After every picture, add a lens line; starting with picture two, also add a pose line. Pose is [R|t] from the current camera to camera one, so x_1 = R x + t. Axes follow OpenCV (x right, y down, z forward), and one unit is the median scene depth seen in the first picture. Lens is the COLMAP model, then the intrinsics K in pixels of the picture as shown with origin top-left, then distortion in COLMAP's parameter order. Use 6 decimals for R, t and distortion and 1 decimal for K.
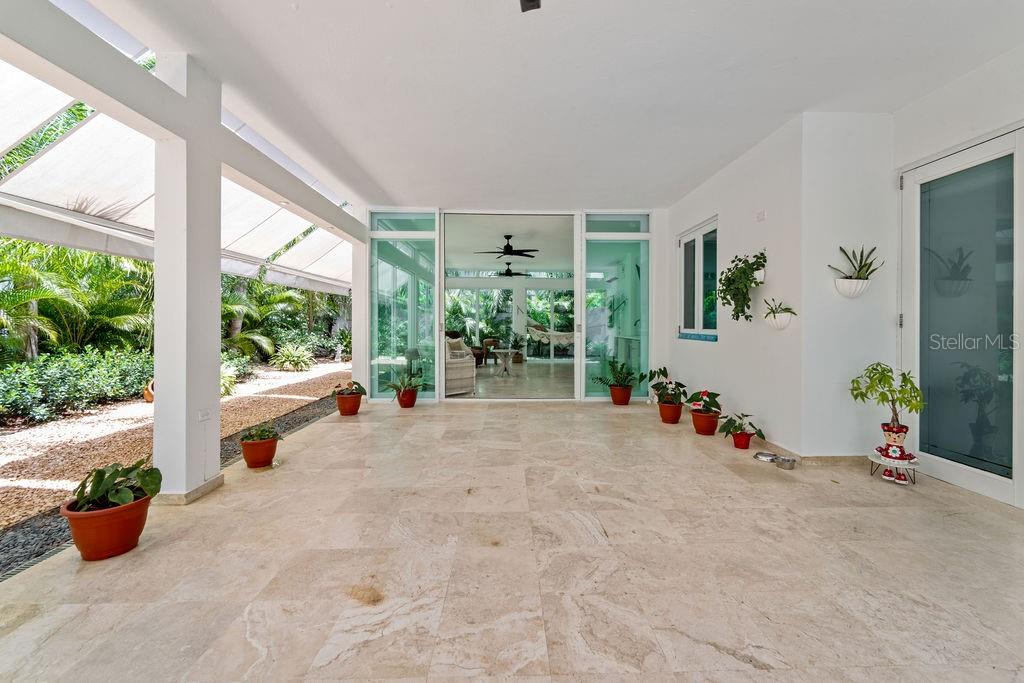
lens RADIAL K [[416.7, 0, 524.3], [0, 416.7, 322.4], [0, 0, 1]] dist [0.007145, -0.002802]
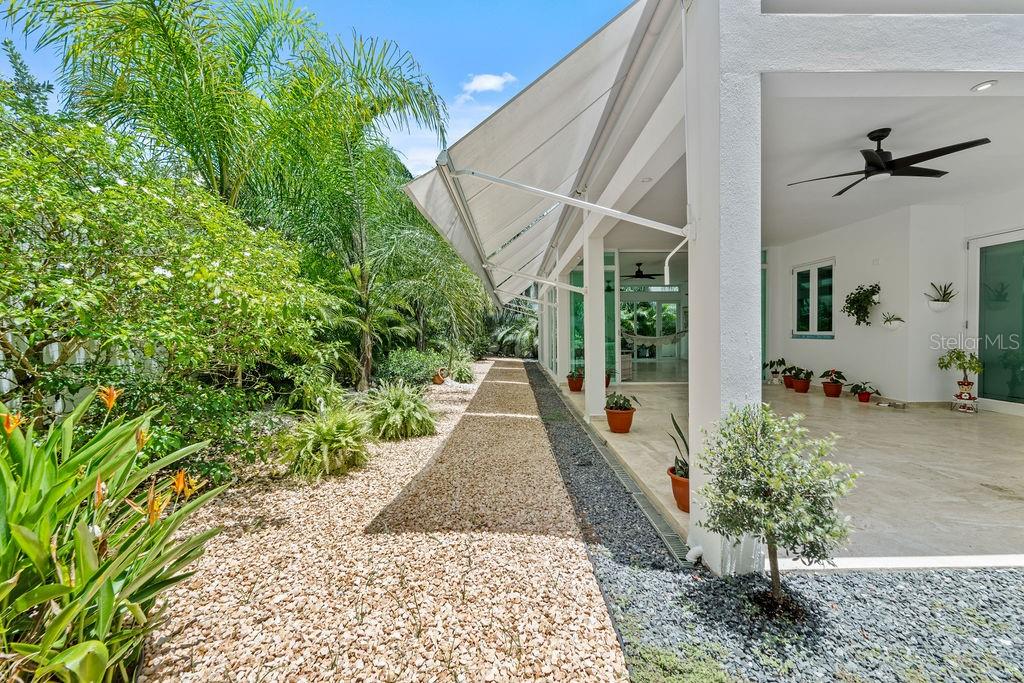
lens RADIAL K [[416.7, 0, 515.5], [0, 416.7, 337.8], [0, 0, 1]] dist [0.007145, -0.002802]
pose [[0.999726, -0.011041, -0.020662, -0.910287], [0.011451, 0.999738, 0.019833, -0.004652], [0.020438, -0.020064, 0.999590, -0.756497]]
